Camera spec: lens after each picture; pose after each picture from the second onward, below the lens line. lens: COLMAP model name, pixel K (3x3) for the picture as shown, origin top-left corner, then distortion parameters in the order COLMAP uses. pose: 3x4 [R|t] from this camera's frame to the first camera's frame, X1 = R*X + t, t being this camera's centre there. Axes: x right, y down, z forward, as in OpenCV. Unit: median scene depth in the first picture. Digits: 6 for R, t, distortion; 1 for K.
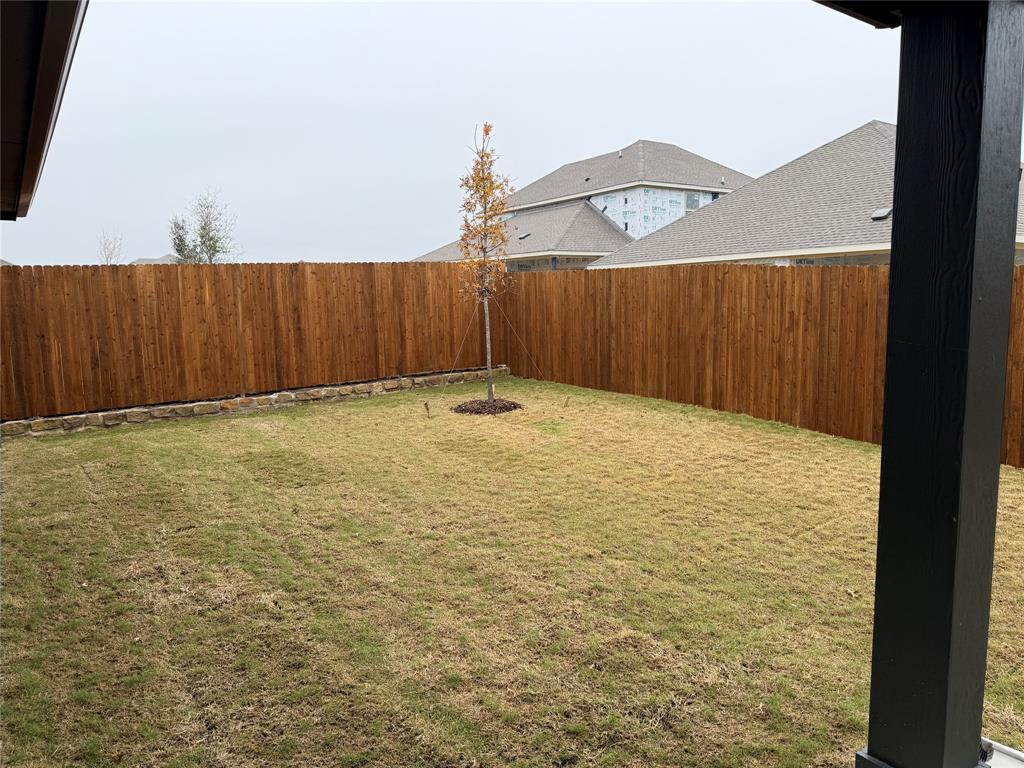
lens RADIAL K [[722.8, 0, 512.6], [0, 722.8, 384.9], [0, 0, 1]] dist [0.066644, -0.080346]
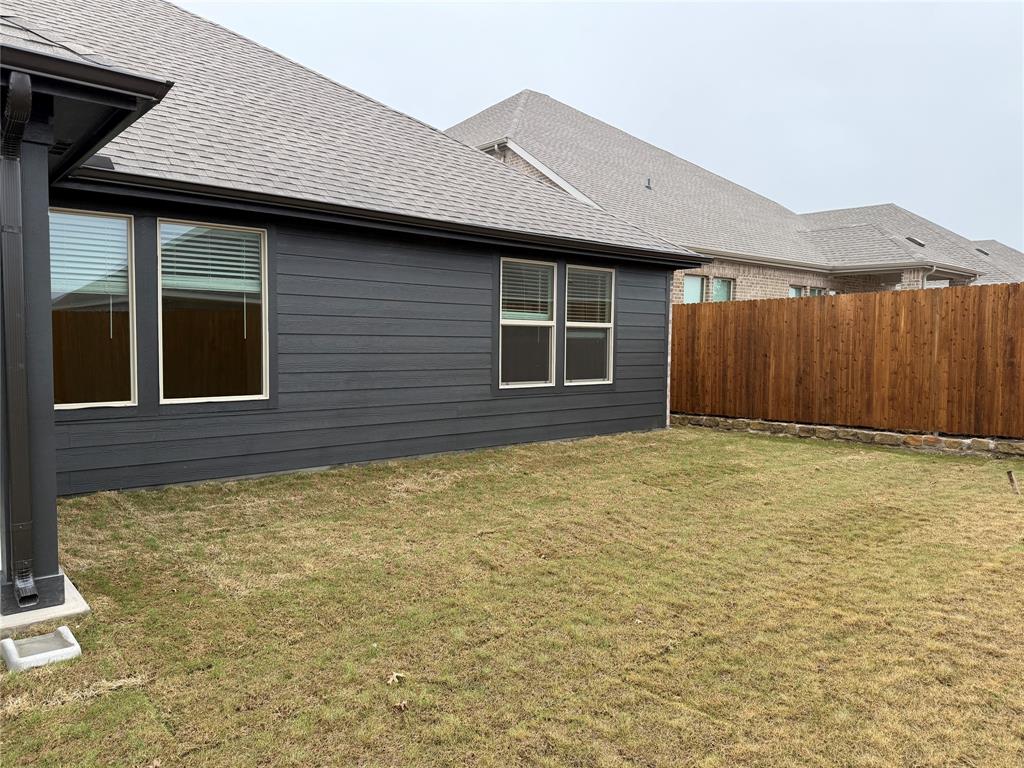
lens RADIAL K [[722.8, 0, 493.3], [0, 722.8, 380.7], [0, 0, 1]] dist [0.066644, -0.080346]
pose [[0.091766, 0.080602, -0.992513, 0.497124], [-0.128783, 0.989309, 0.068435, -0.044047], [0.987418, 0.121539, 0.101165, 0.381307]]
